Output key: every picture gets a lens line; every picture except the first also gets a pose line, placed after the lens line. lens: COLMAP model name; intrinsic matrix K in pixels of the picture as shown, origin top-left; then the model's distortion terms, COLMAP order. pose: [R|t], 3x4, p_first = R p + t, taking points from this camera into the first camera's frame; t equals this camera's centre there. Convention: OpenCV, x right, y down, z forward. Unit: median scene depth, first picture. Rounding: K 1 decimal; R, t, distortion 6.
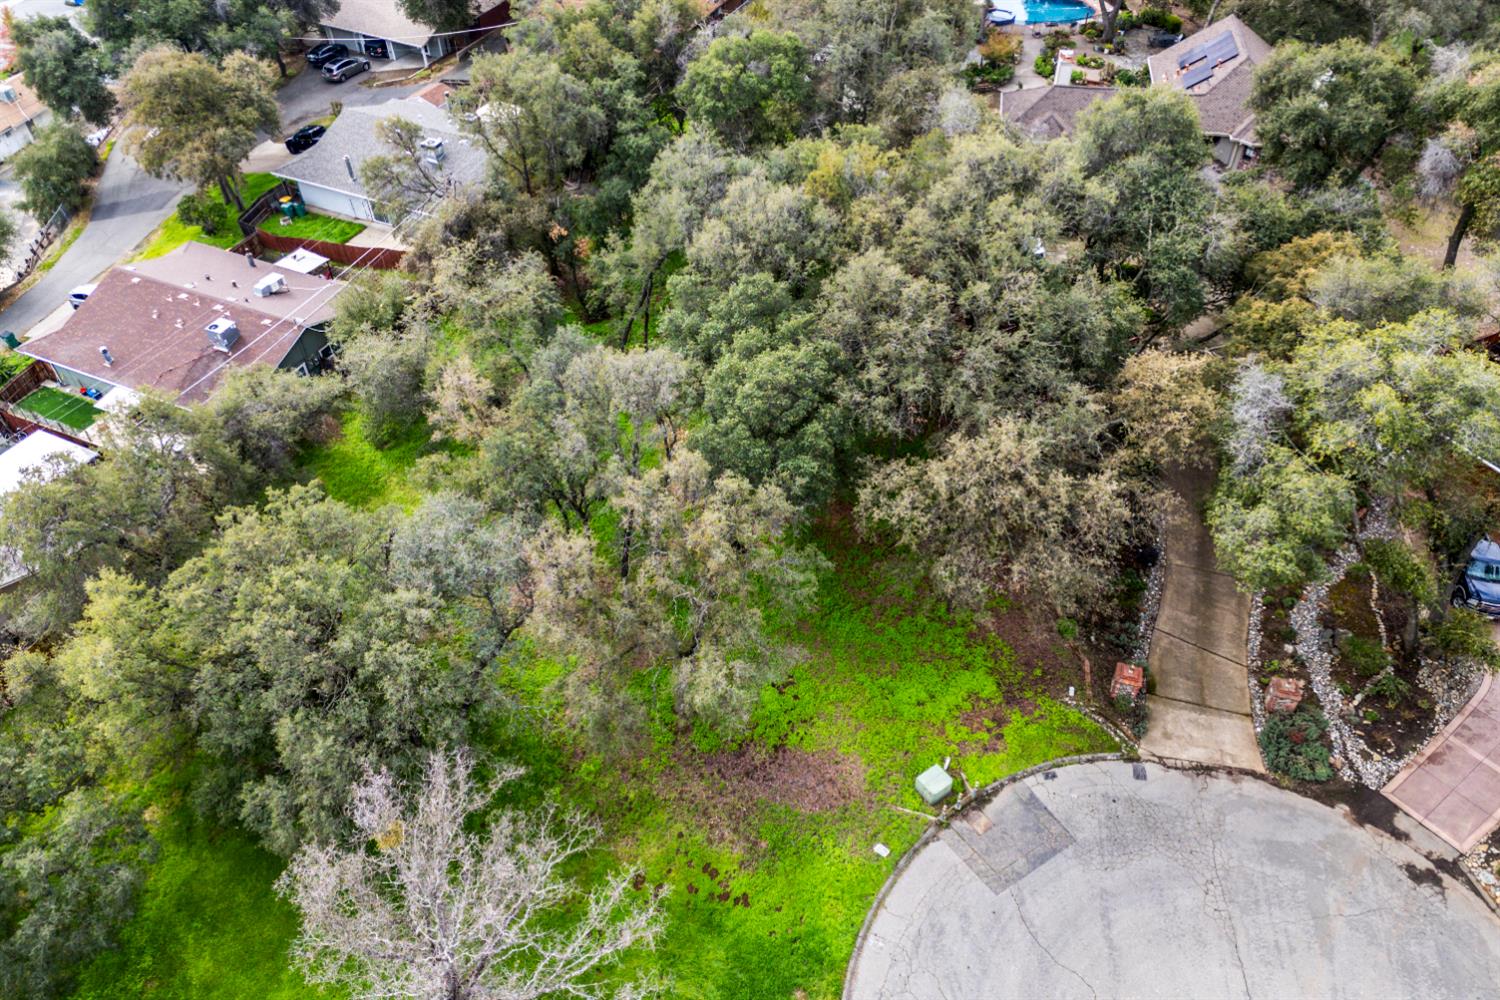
lens RADIAL K [[1113.9, 0, 743.3], [0, 1113.9, 499.0], [0, 0, 1]] dist [0.052706, -0.031244]
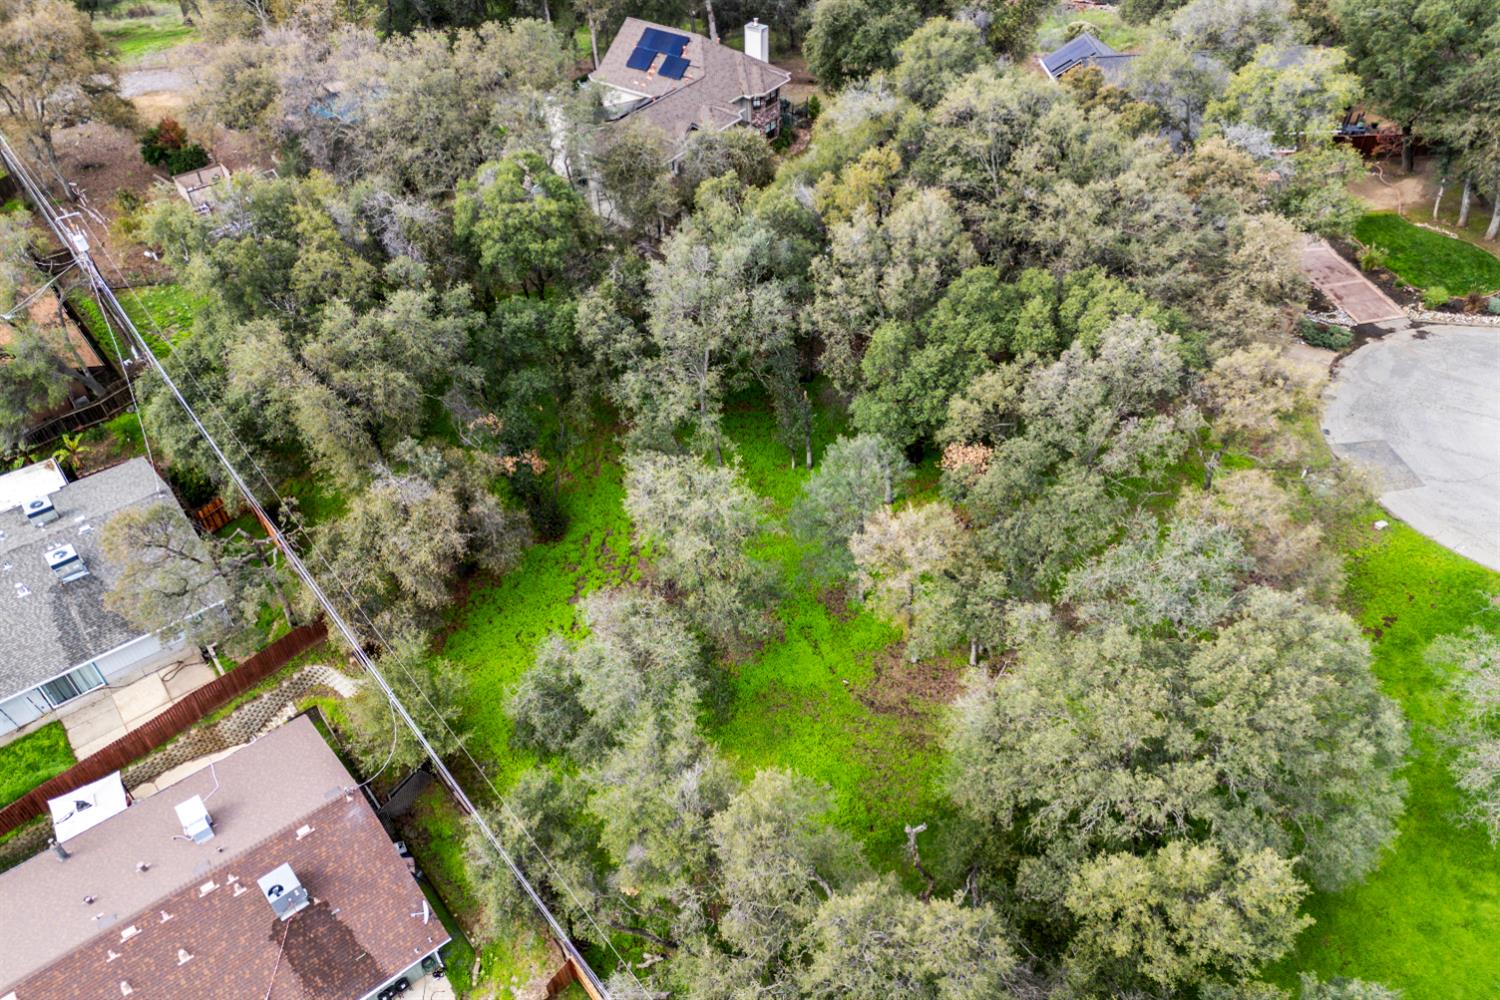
lens RADIAL K [[1113.9, 0, 748.3], [0, 1113.9, 544.7], [0, 0, 1]] dist [0.052706, -0.031244]
pose [[0.430727, -0.611351, 0.663871, -1.064778], [0.627633, 0.731504, 0.266418, -0.481914], [-0.648499, 0.301914, 0.698782, 0.526266]]
